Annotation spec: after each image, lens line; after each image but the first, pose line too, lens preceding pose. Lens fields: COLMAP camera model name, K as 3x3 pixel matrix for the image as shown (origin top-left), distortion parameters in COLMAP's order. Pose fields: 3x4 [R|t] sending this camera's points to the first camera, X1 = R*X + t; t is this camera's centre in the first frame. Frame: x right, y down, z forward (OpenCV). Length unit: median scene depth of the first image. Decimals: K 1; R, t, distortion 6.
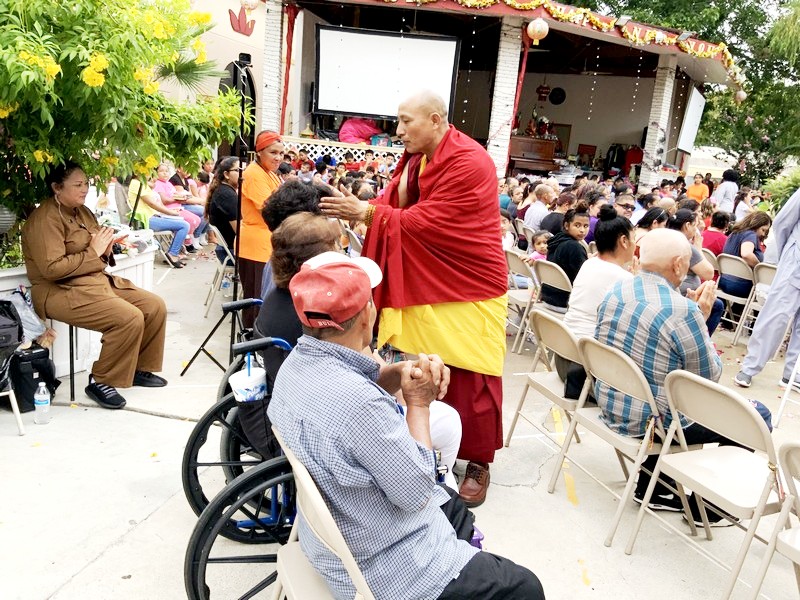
lens RADIAL K [[670.3, 0, 400.0], [0, 670.3, 300.0], [0, 0, 1]] dist [0.053018, -0.110143]
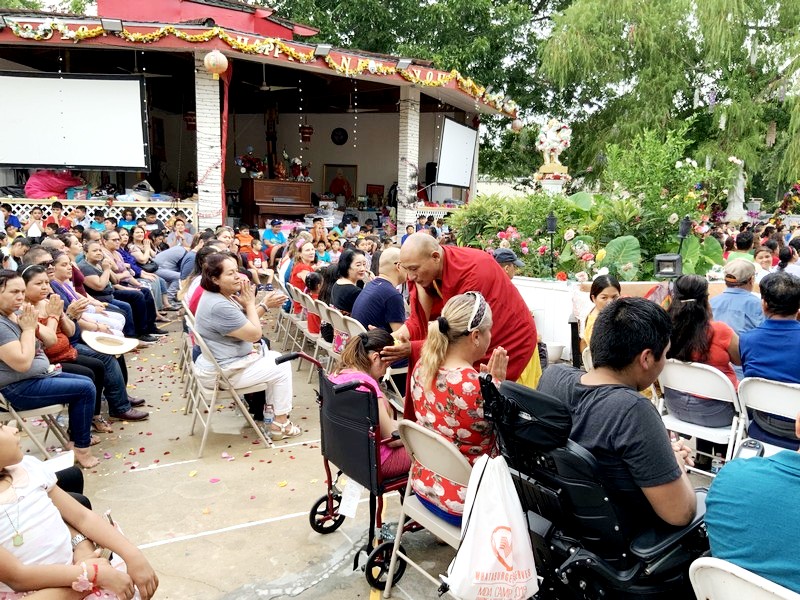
lens RADIAL K [[658.2, 0, 390.0], [0, 658.2, 327.6], [0, 0, 1]] dist [-0.005334, -0.012166]
pose [[0.992736, -0.079699, 0.090125, 0.300942], [0.081993, 0.996389, -0.022047, -0.006040], [-0.088043, 0.029277, 0.995686, 0.099712]]
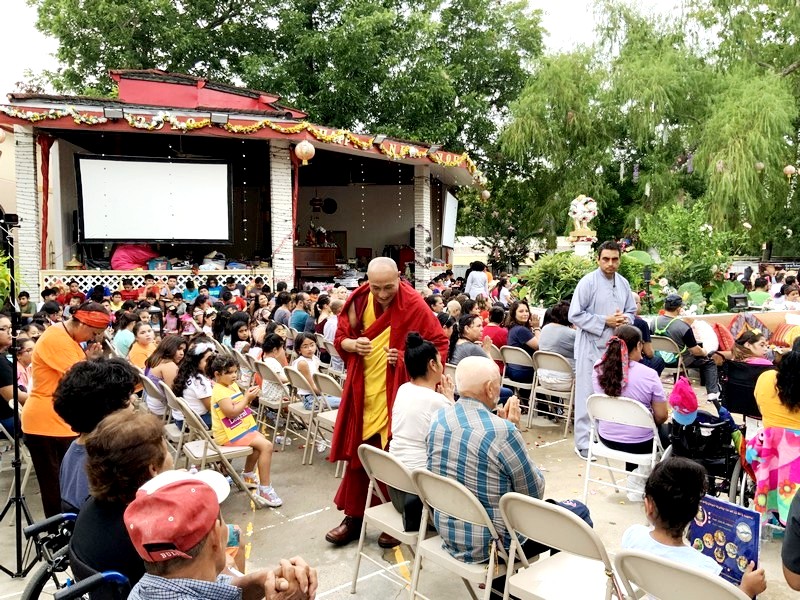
lens RADIAL K [[662.9, 0, 400.0], [0, 662.9, 300.0], [0, 0, 1]] dist [0.128286, -0.273834]
pose [[0.943850, -0.111773, 0.310892, -0.007274], [0.156571, 0.979976, -0.123015, -0.015671], [-0.290917, 0.164785, 0.942451, 0.002456]]
